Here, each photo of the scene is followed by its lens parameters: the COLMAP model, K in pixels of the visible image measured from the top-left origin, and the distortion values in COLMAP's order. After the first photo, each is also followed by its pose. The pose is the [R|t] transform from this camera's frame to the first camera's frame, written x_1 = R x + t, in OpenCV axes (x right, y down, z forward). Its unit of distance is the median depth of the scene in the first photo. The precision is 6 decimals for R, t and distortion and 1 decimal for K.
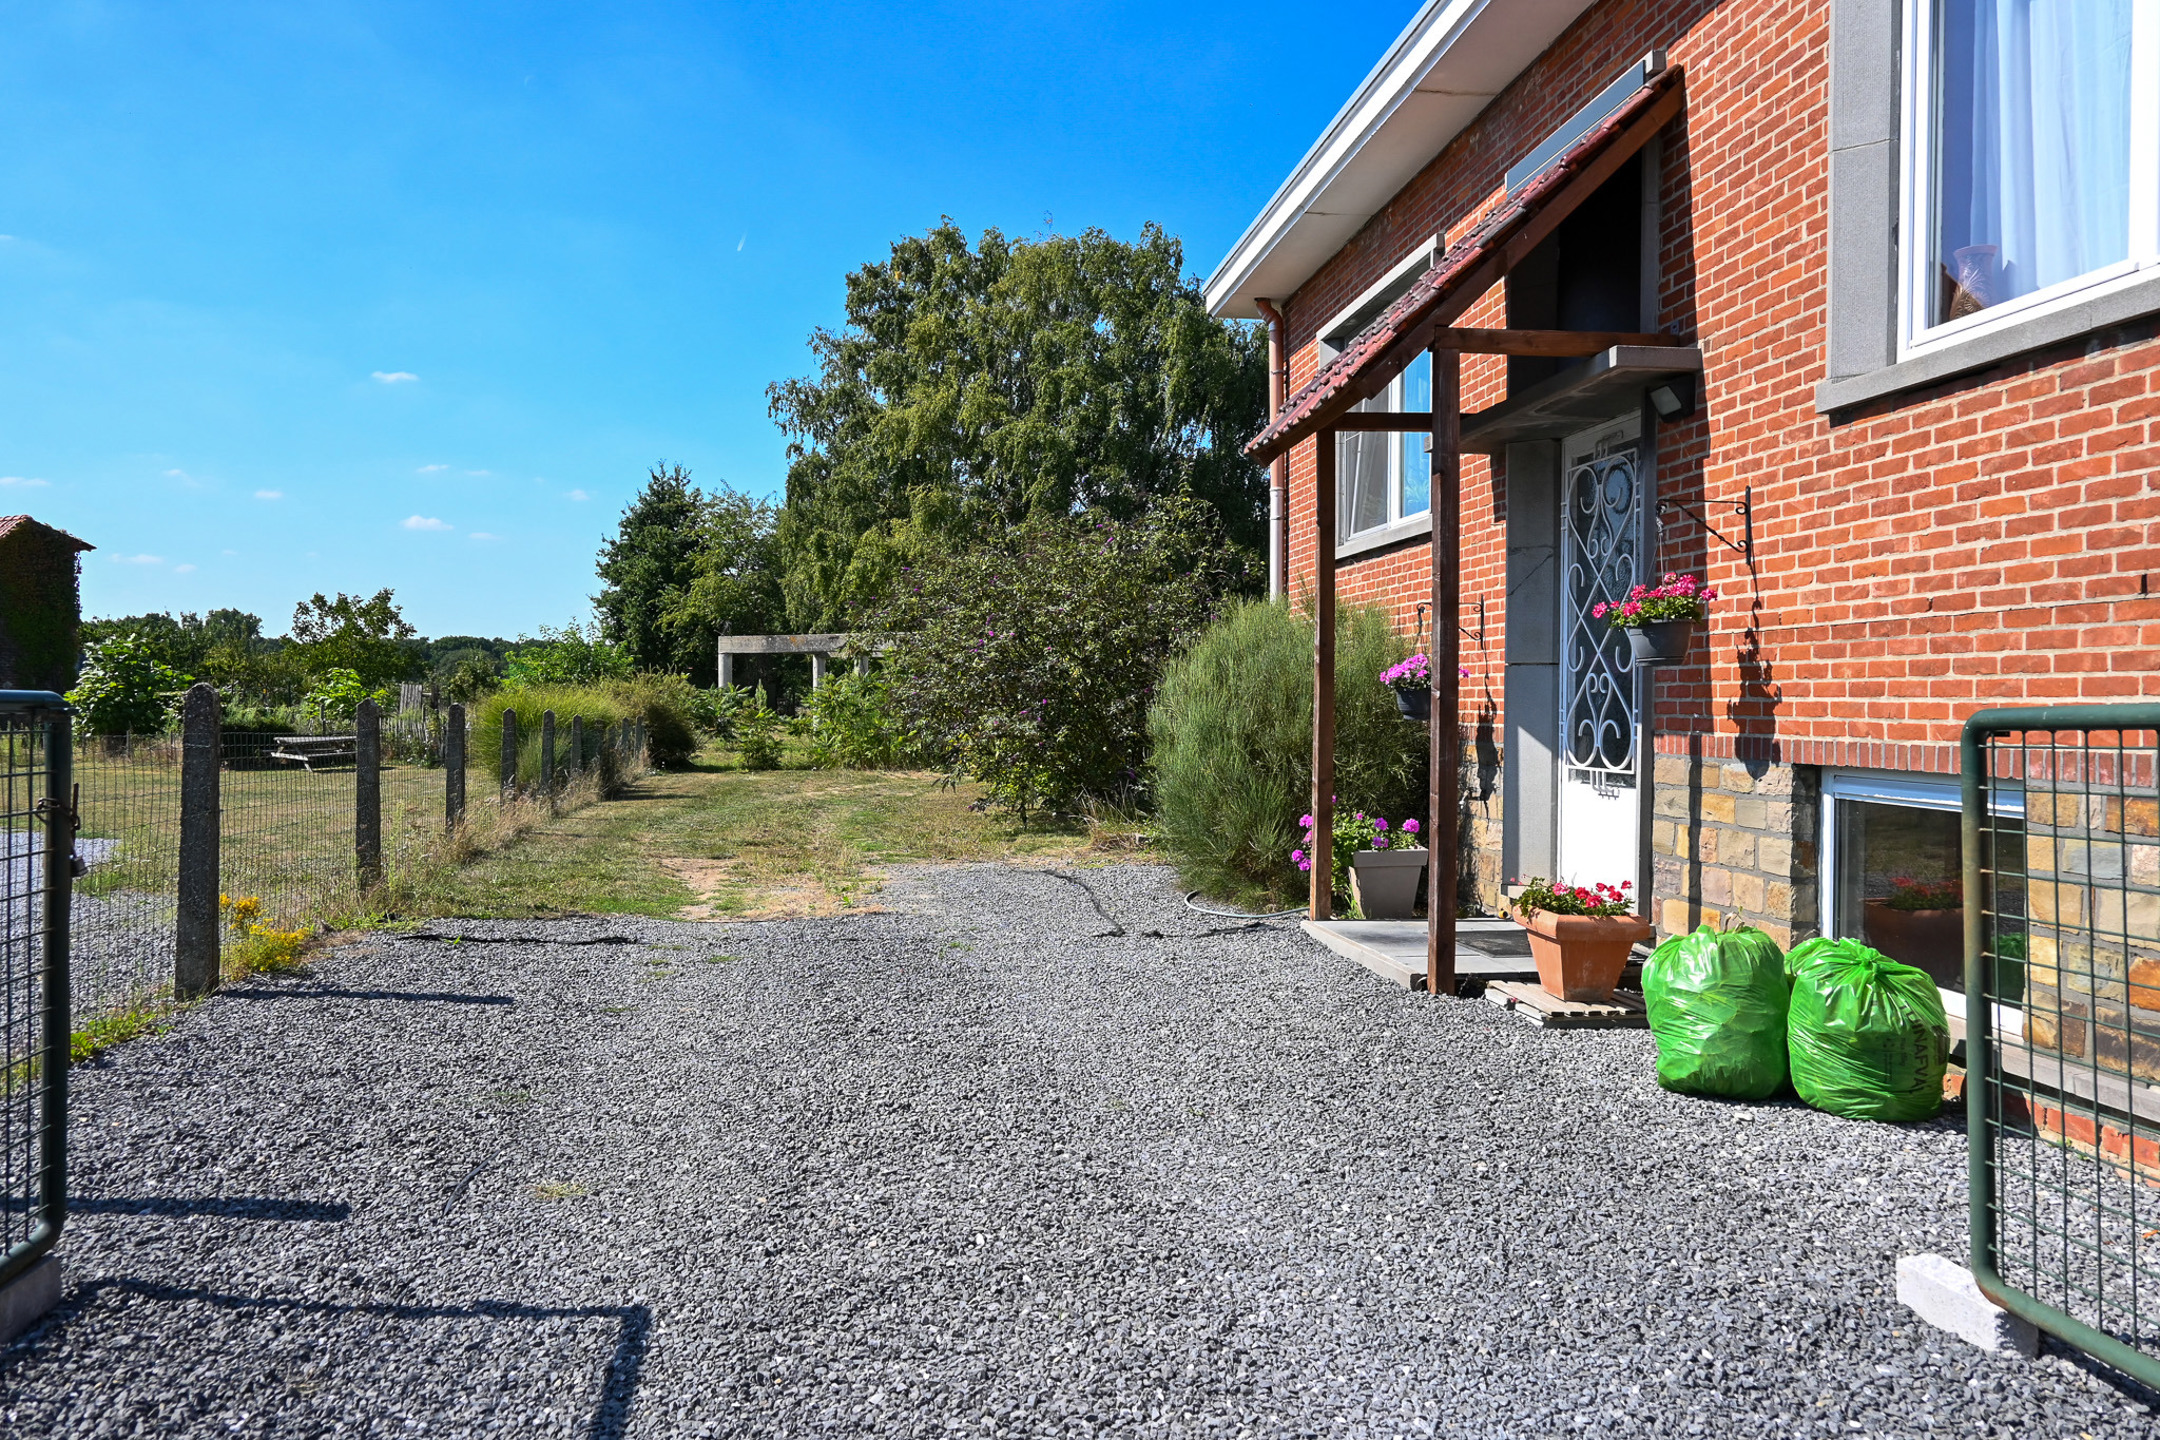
lens RADIAL K [[1583.1, 0, 1104.6], [0, 1583.1, 711.7], [0, 0, 1]] dist [0.007824, -0.003421]
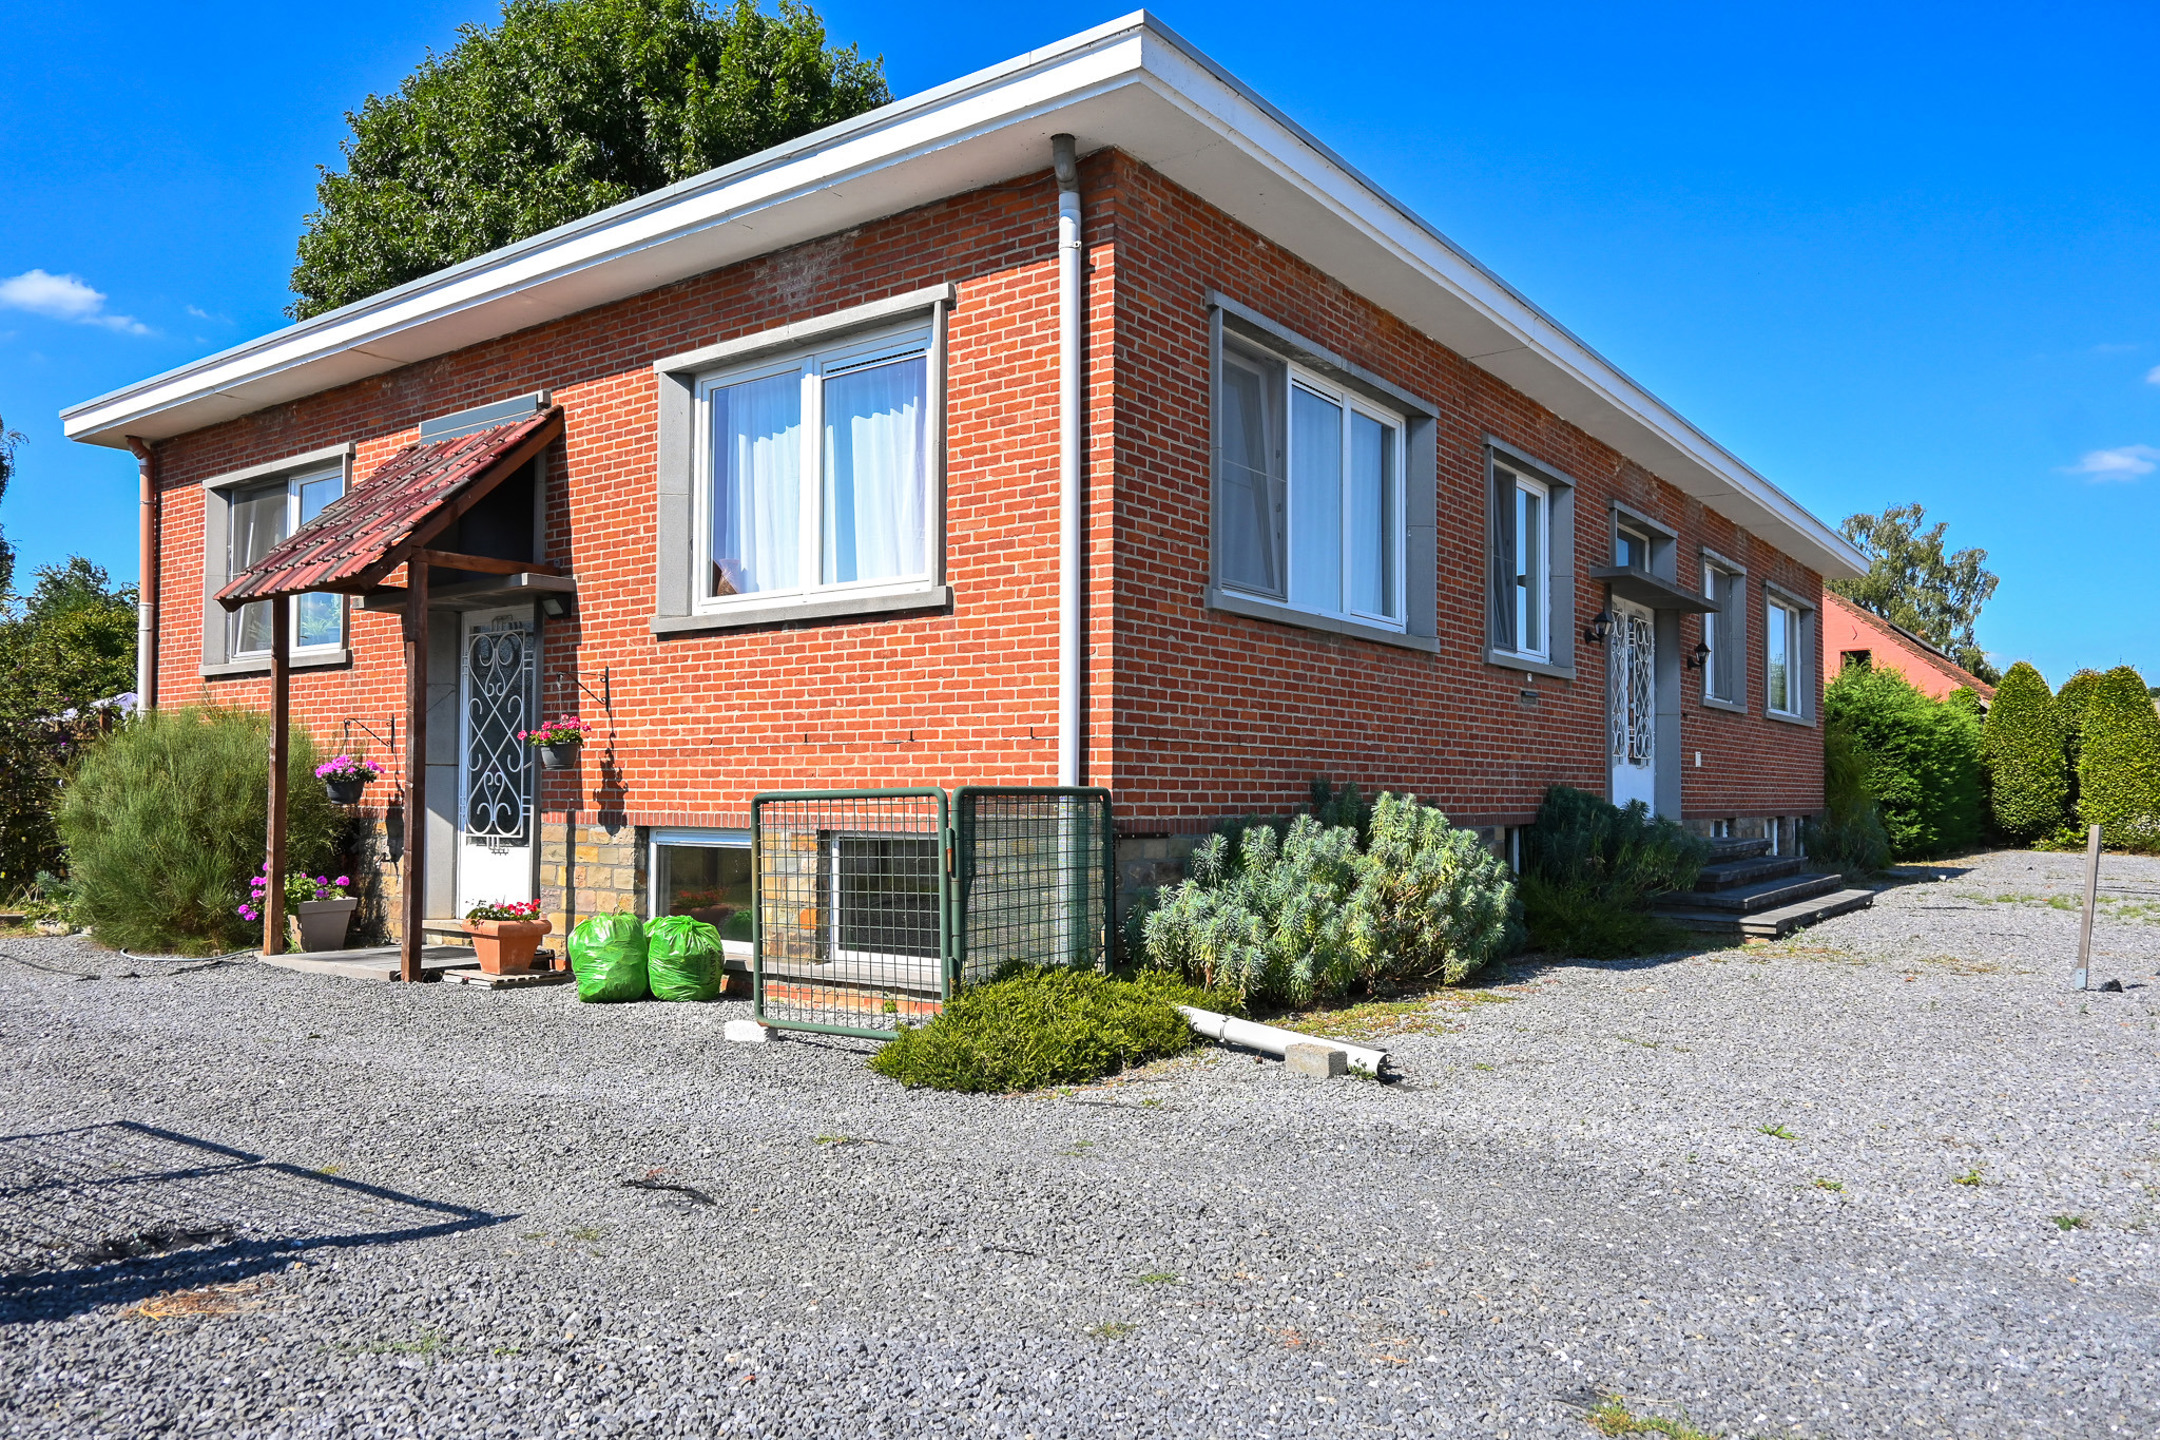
lens RADIAL K [[1507.8, 0, 1087.4], [0, 1507.8, 797.6], [0, 0, 1]] dist [-0.002925, 0.002990]
pose [[0.708114, -0.001230, 0.706097, -0.392943], [0.003032, 0.999995, -0.001299, 0.004797], [-0.706091, 0.003061, 0.708114, -0.545627]]
